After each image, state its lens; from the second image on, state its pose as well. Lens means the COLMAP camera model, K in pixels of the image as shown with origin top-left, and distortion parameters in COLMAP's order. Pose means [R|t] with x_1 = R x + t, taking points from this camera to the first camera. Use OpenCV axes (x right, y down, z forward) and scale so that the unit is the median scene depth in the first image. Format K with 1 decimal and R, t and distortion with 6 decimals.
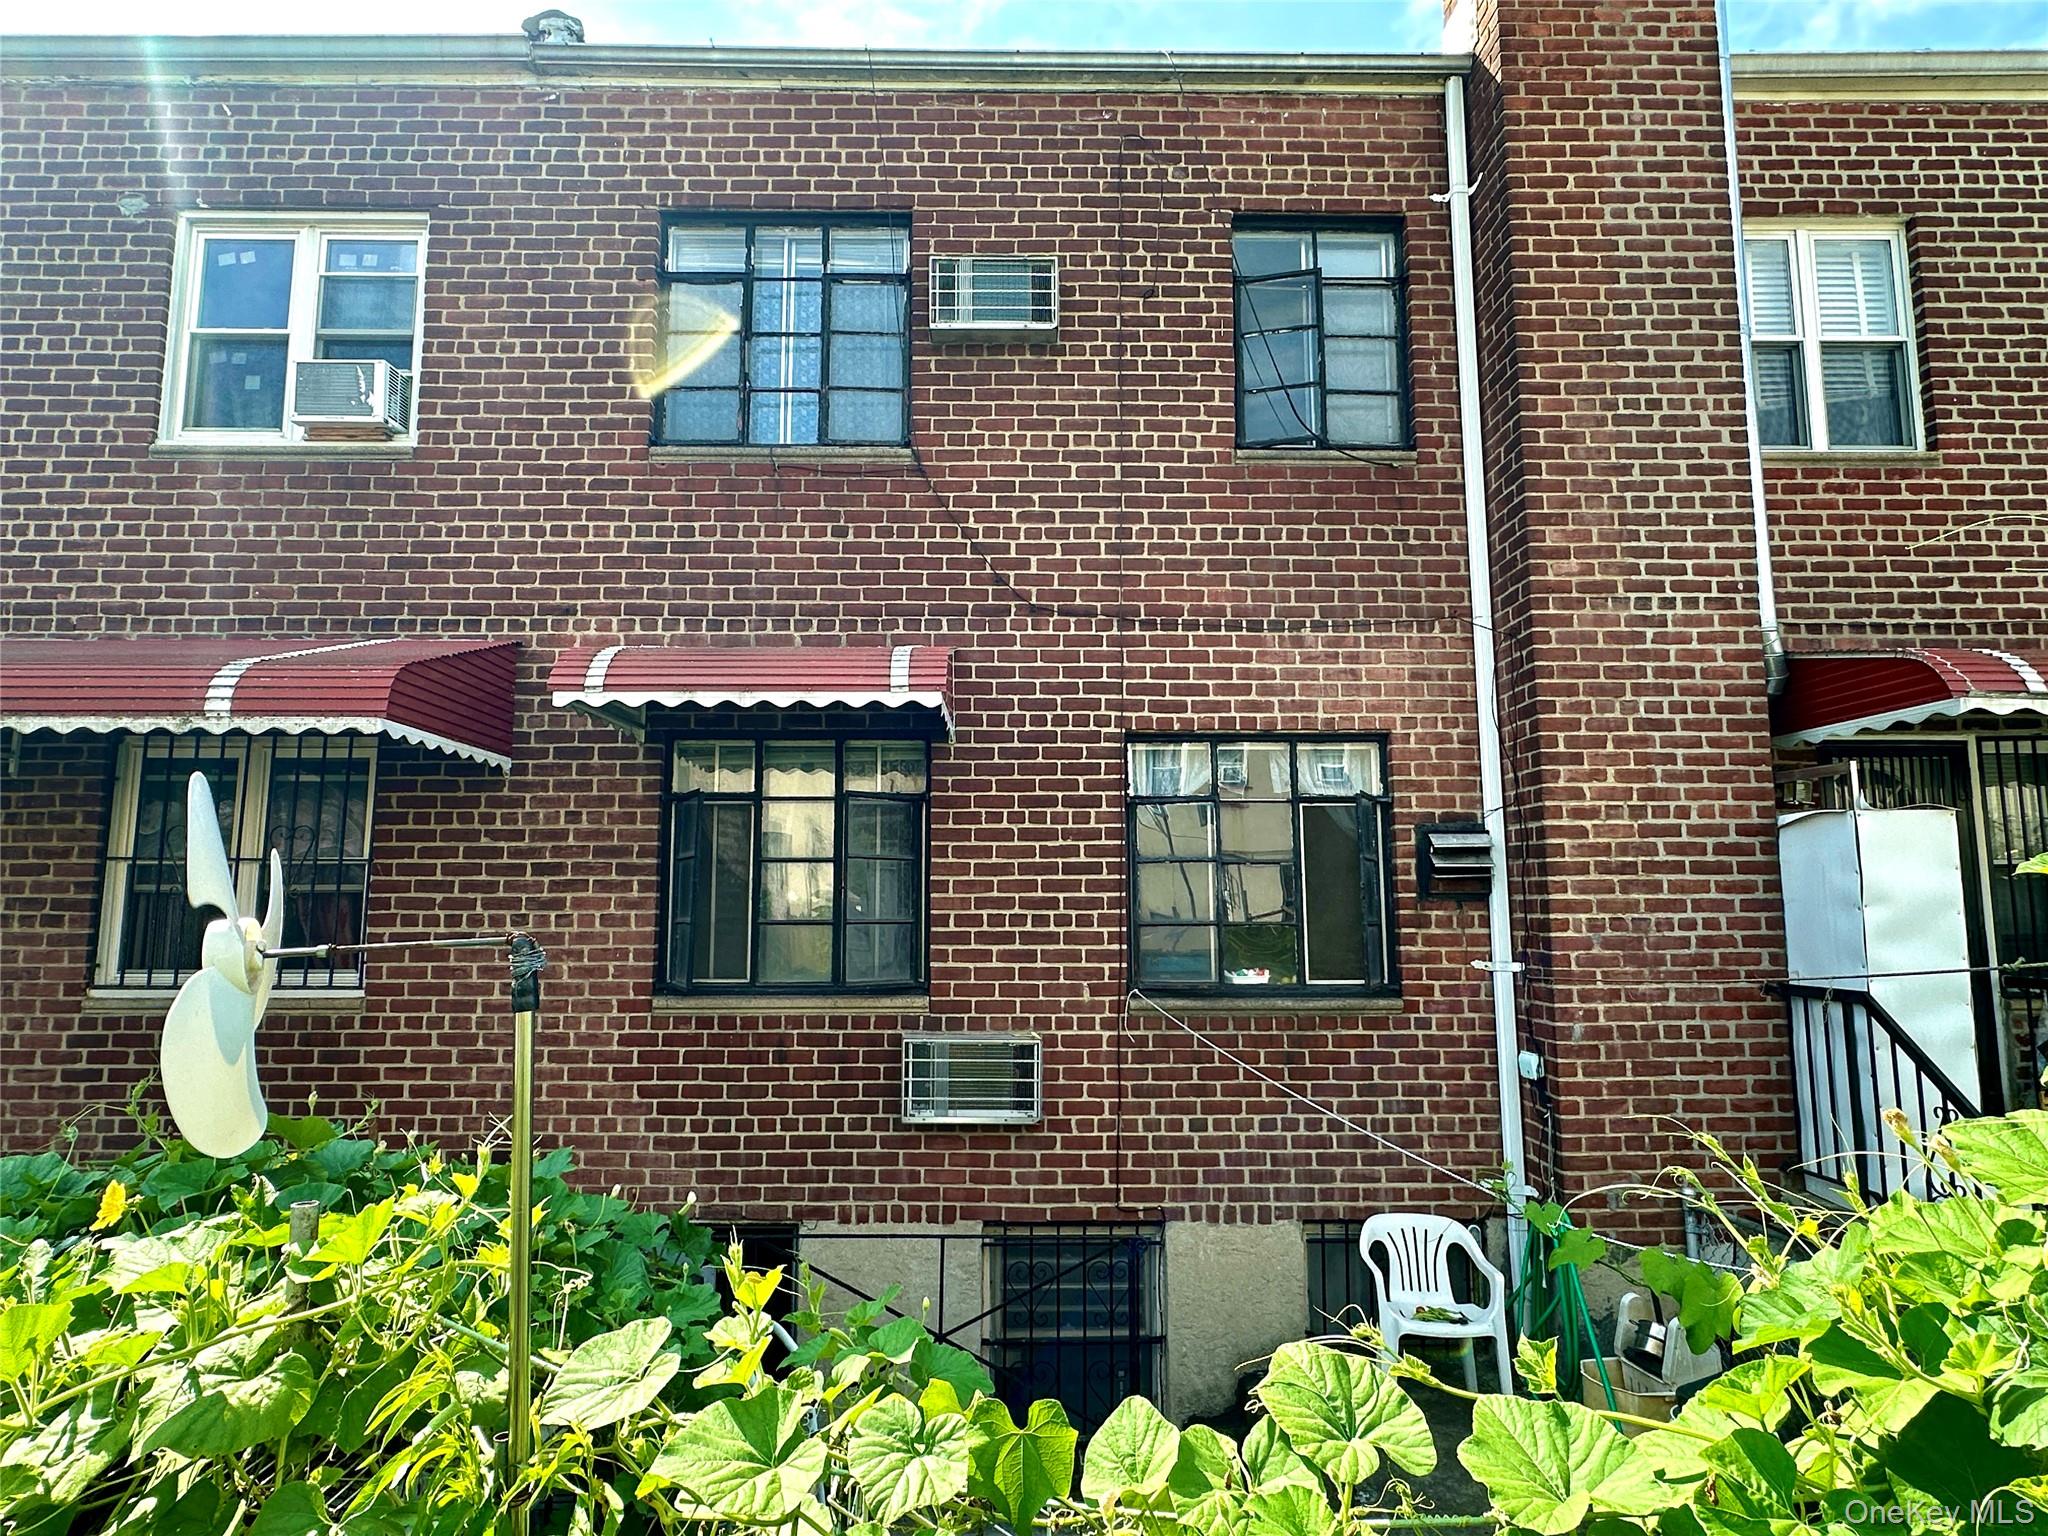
lens RADIAL K [[1145.5, 0, 1019.7], [0, 1145.5, 773.7], [0, 0, 1]] dist [-0.000280, -0.001226]
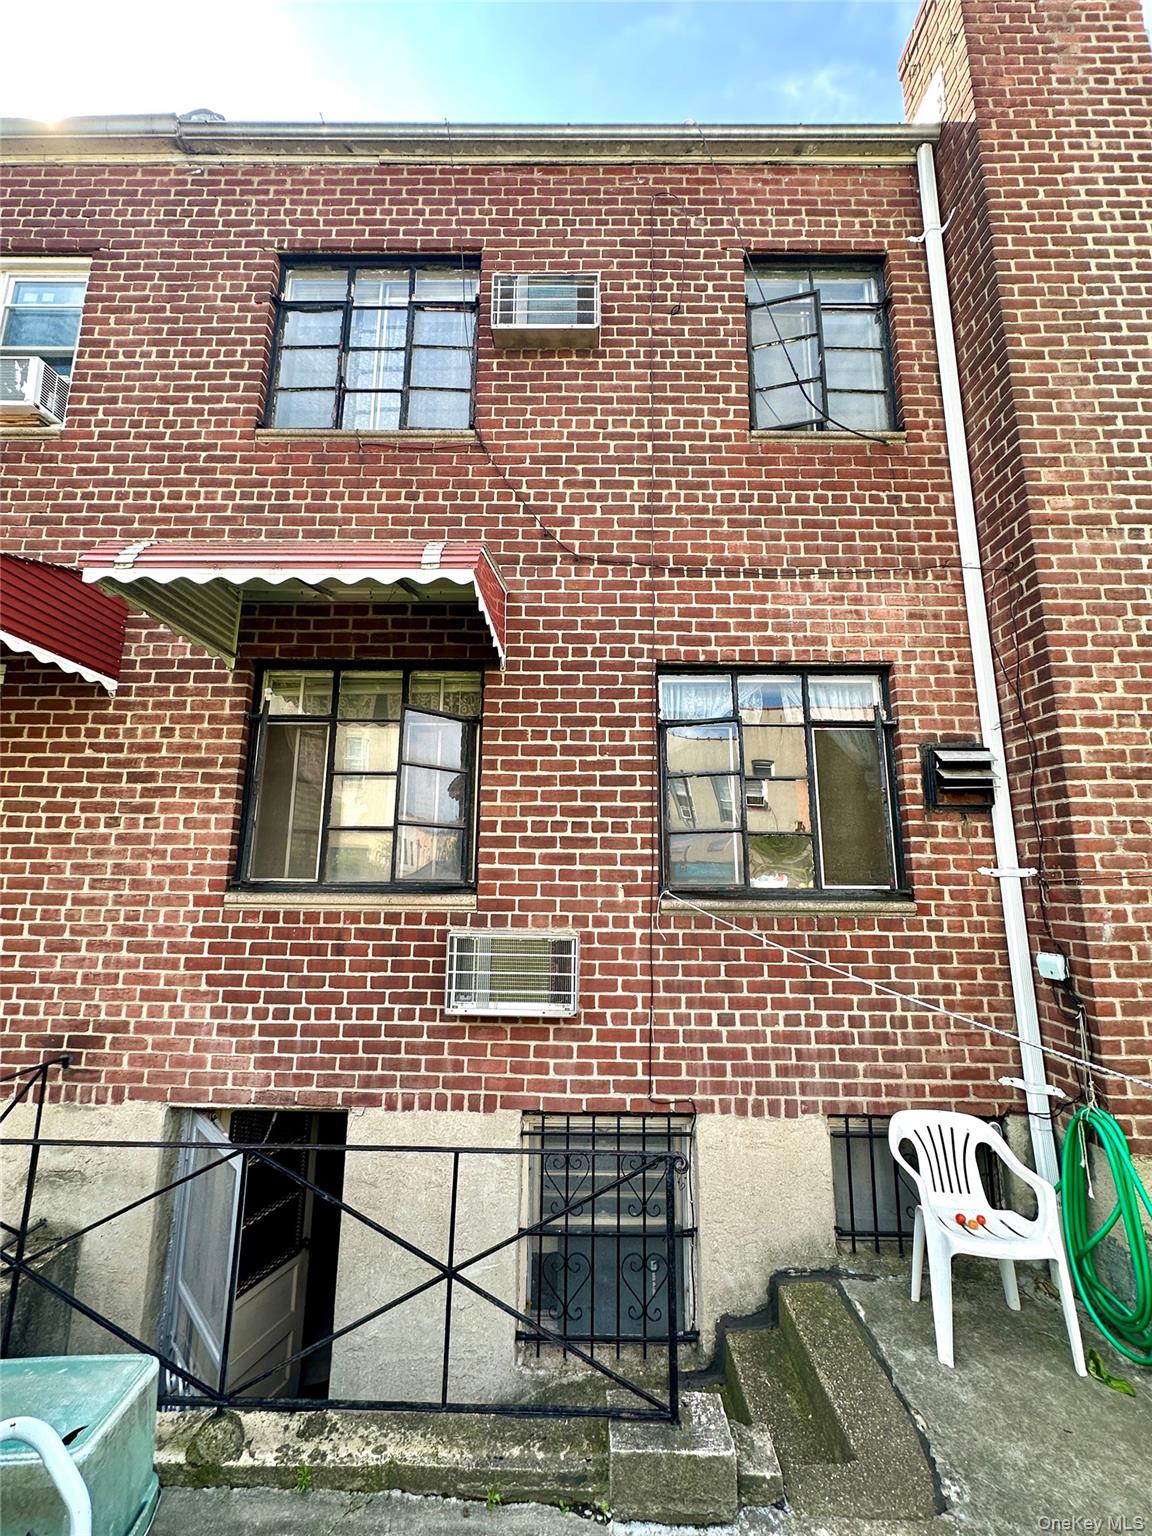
lens RADIAL K [[640.6, 0, 574.9], [0, 640.6, 762.6], [0, 0, 1]] dist [-0.001173, 0.000554]
pose [[0.999797, 0.007021, -0.018889, 0.024901], [-0.008209, 0.997944, -0.063563, 0.105595], [0.018404, 0.063705, 0.997799, 0.382108]]
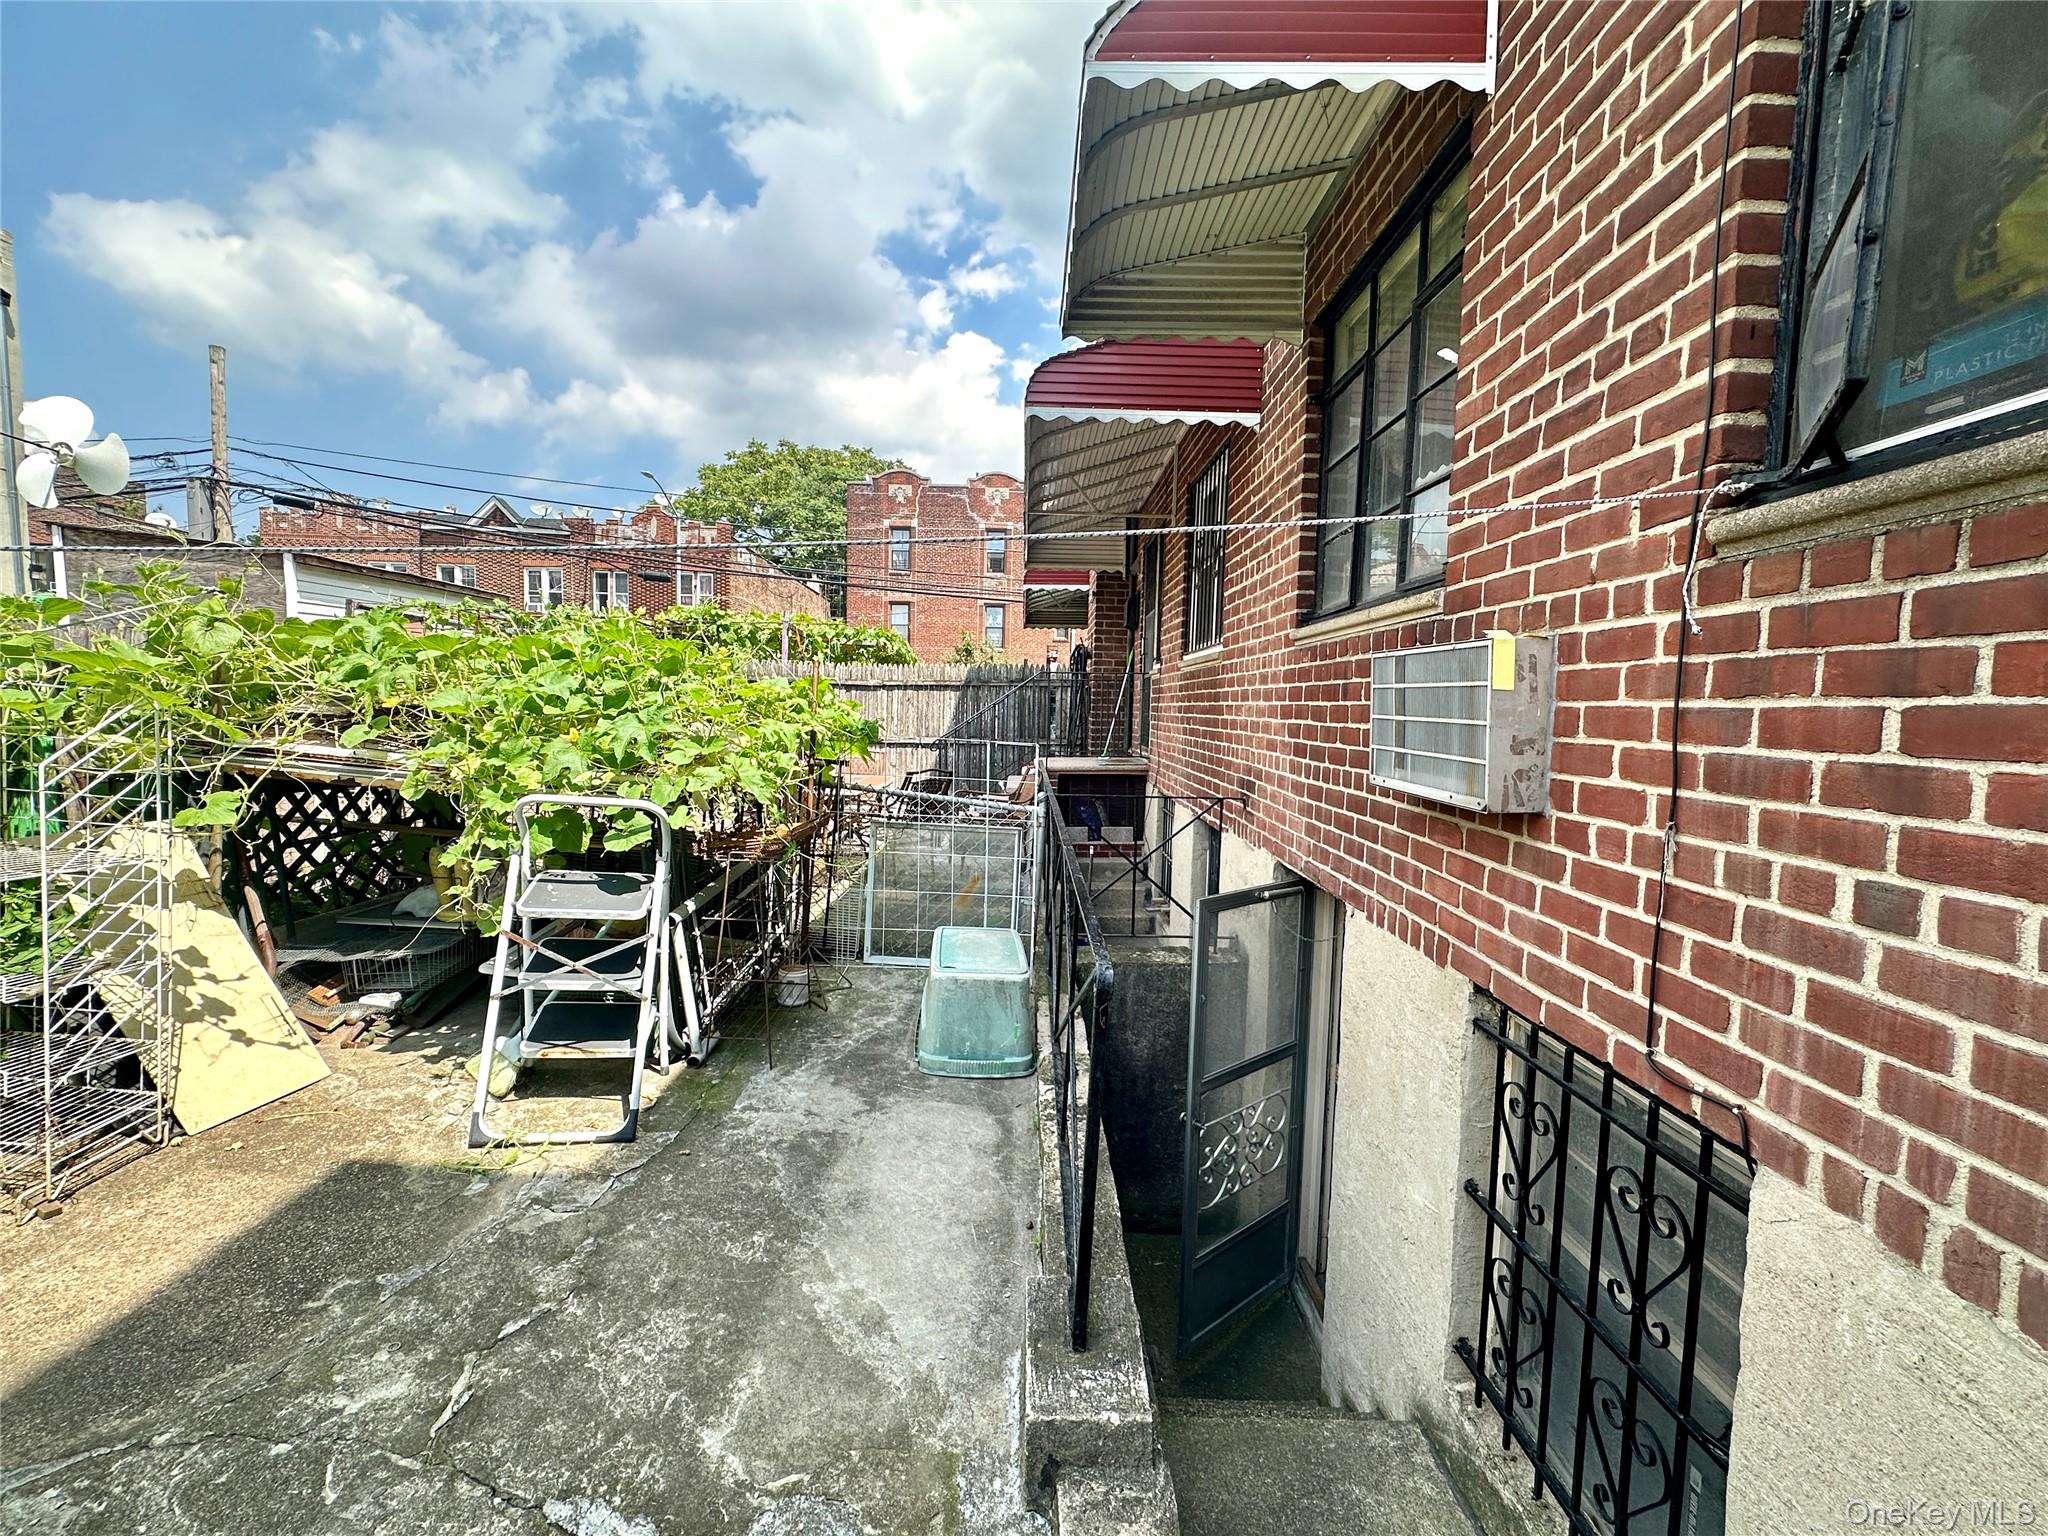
lens RADIAL K [[854.2, 0, 1022.3], [0, 854.2, 766.3], [0, 0, 1]] dist [-0.001173, 0.000554]
pose [[-0.008215, 0.073178, -0.997285, 0.359087], [0.096541, 0.992718, 0.072048, 0.231356], [0.995295, -0.095687, -0.015220, 0.778317]]
